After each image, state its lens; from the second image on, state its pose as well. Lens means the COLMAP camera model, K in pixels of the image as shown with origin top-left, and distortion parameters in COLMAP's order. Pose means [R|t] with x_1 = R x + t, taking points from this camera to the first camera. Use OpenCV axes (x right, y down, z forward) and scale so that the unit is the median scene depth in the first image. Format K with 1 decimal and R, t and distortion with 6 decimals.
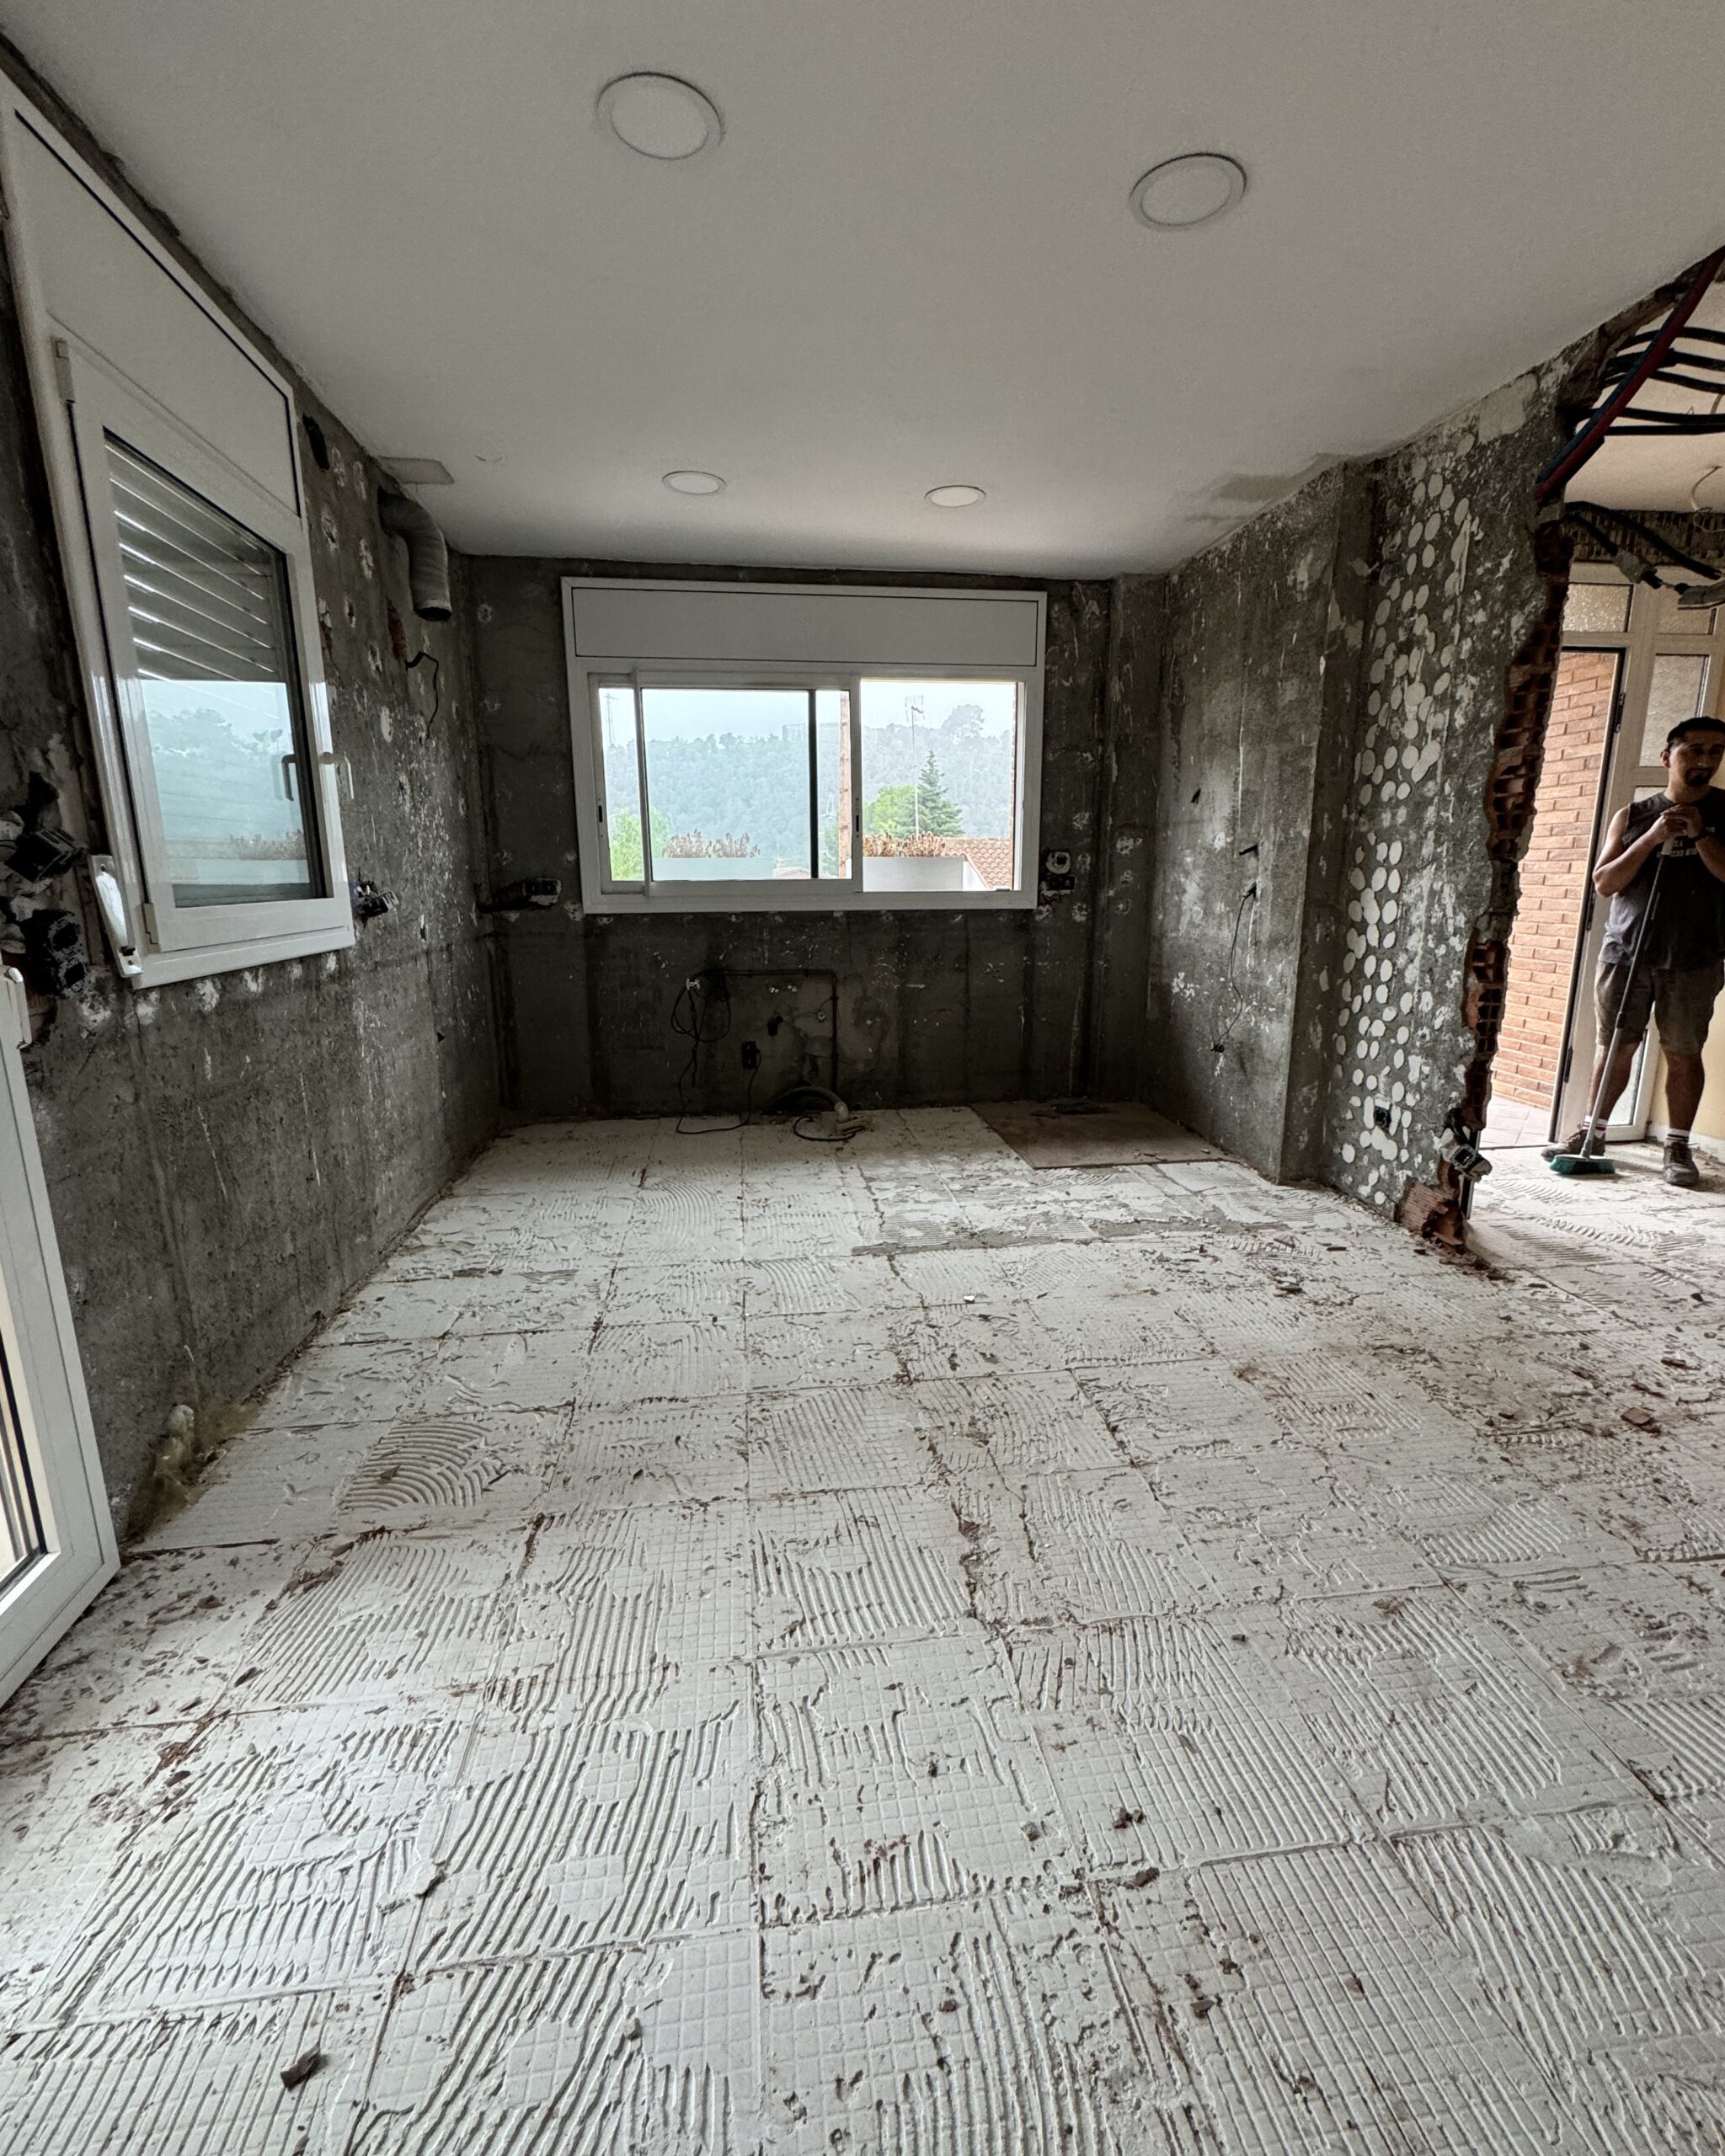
lens RADIAL K [[943.9, 0, 864.7], [0, 943.9, 1073.1], [0, 0, 1]] dist [-0.003353, -0.000116]
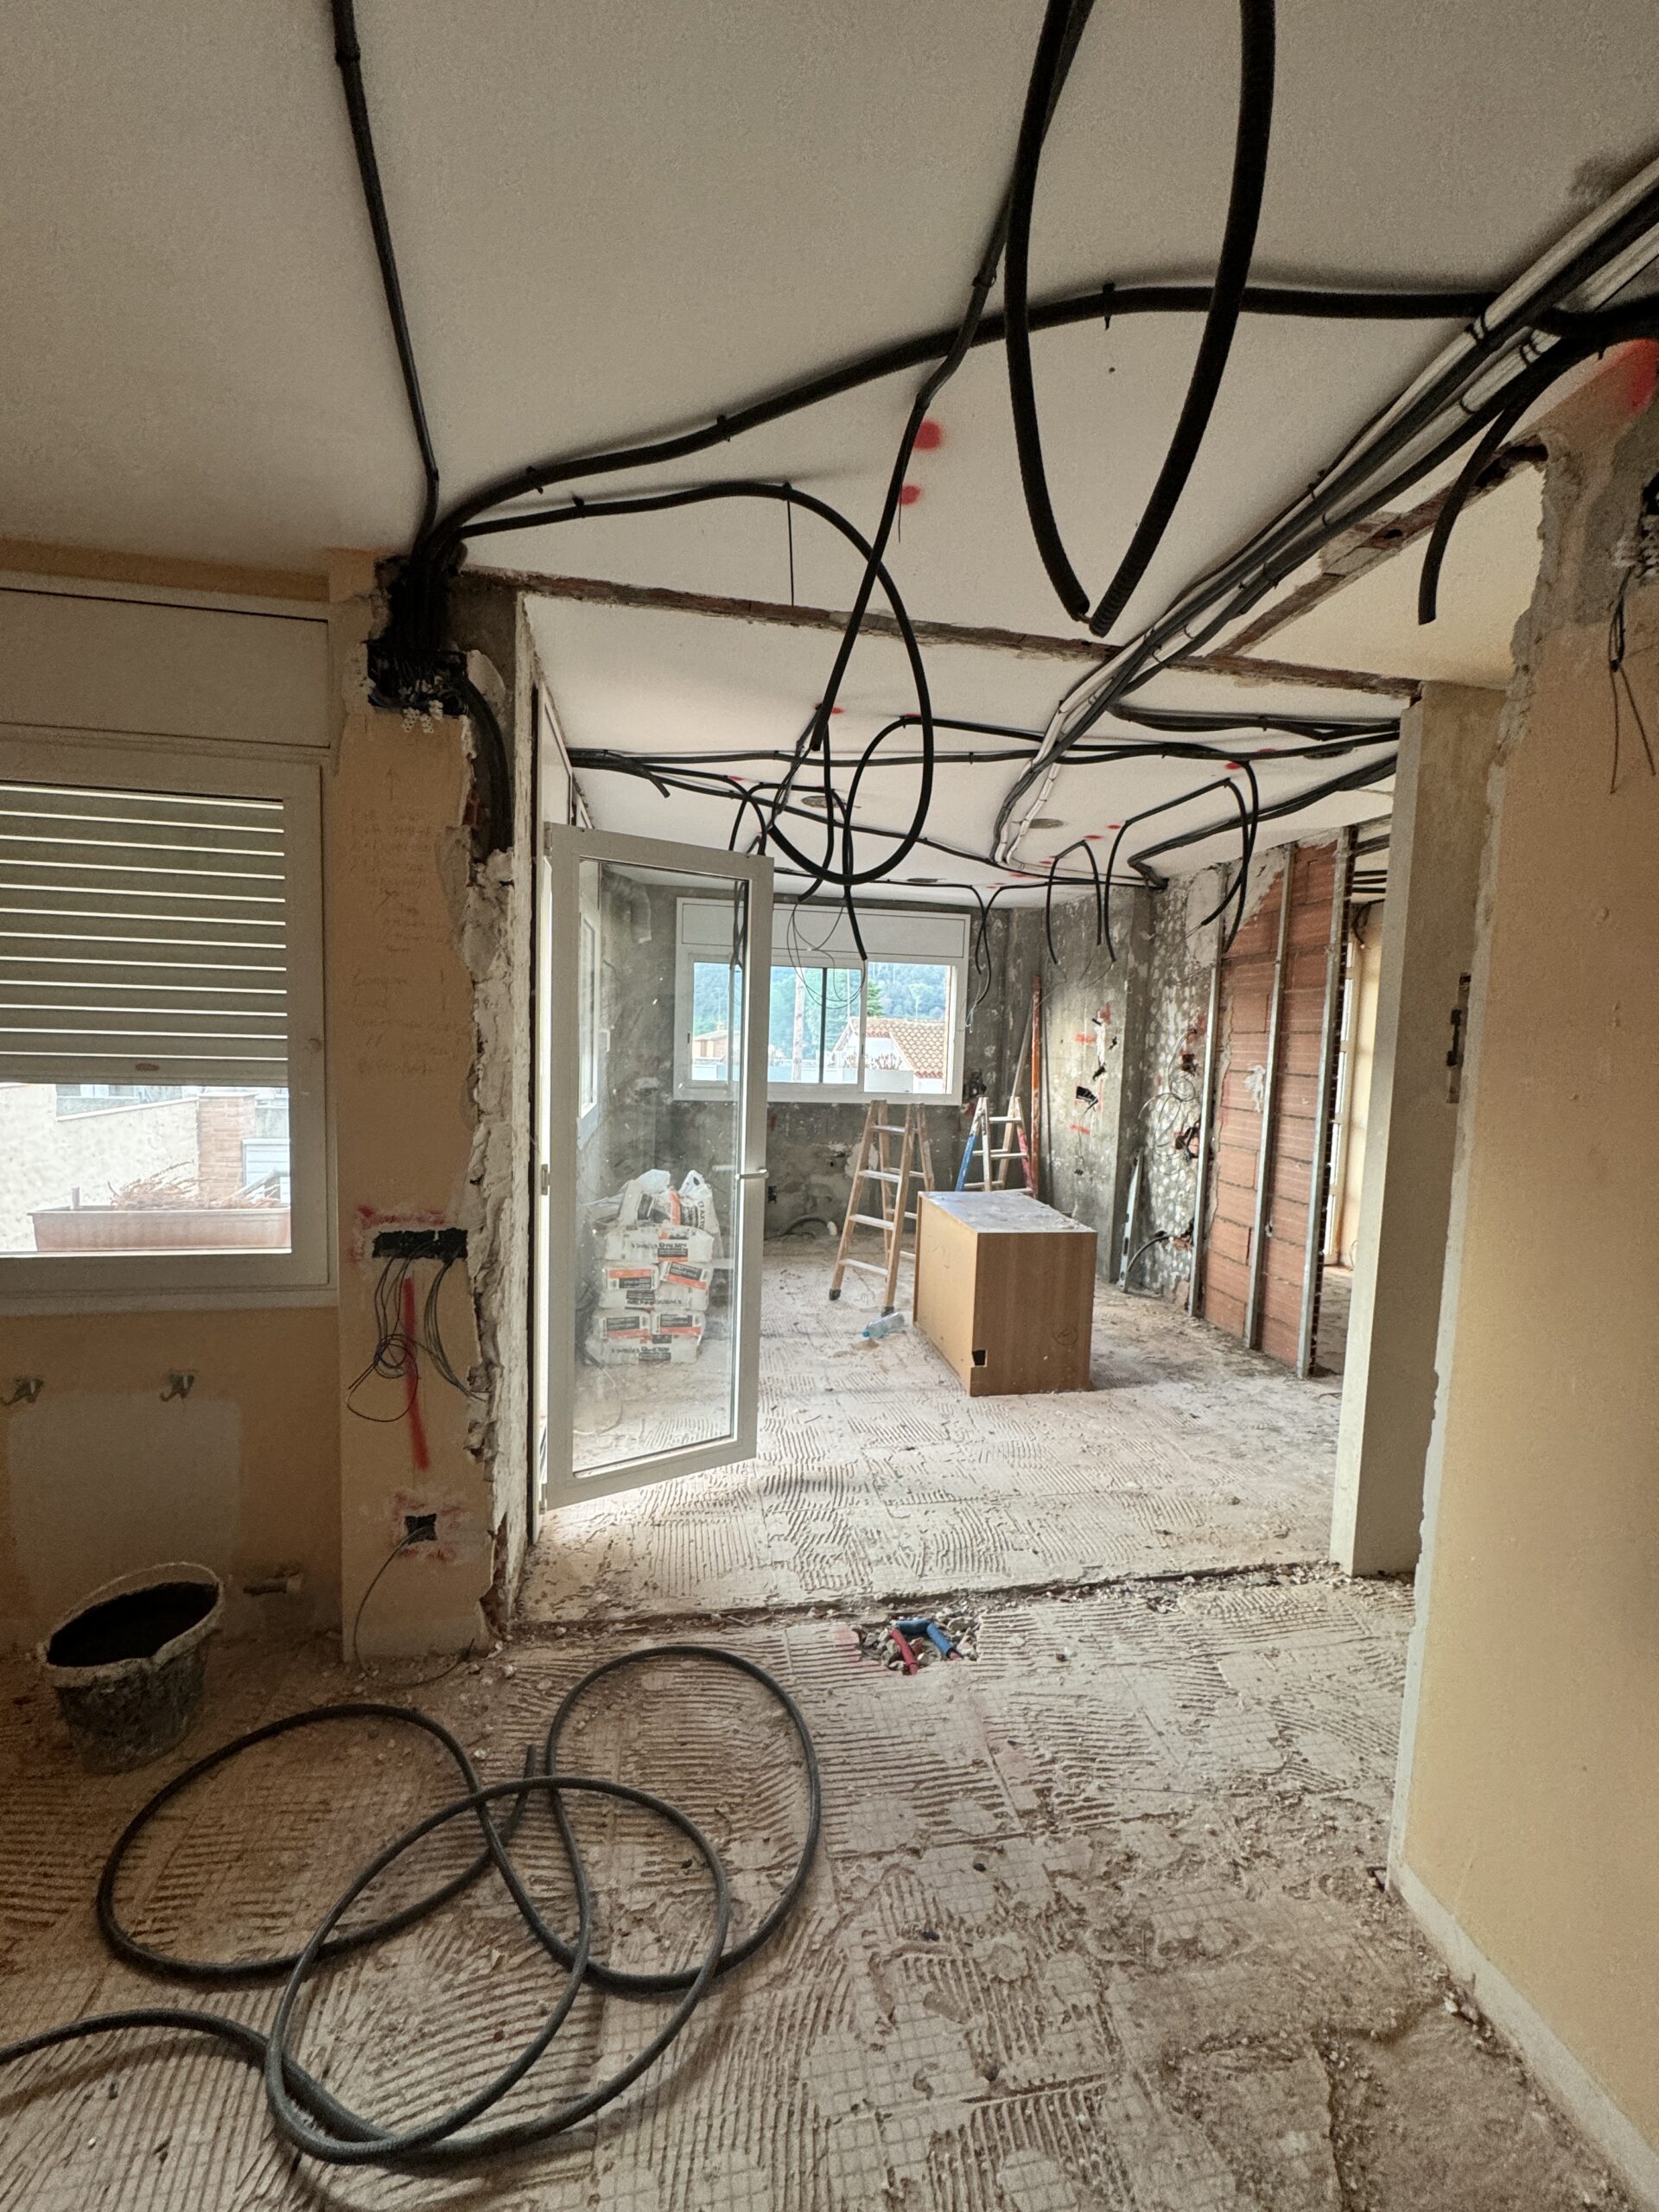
lens RADIAL K [[889.2, 0, 827.3], [0, 889.2, 1107.7], [0, 0, 1]] dist [0.000132, 0.000005]
pose [[0.997786, 0.034953, 0.056588, -0.169025], [-0.027811, 0.992091, -0.122402, 0.020236], [-0.060419, 0.120557, 0.990866, -0.612339]]
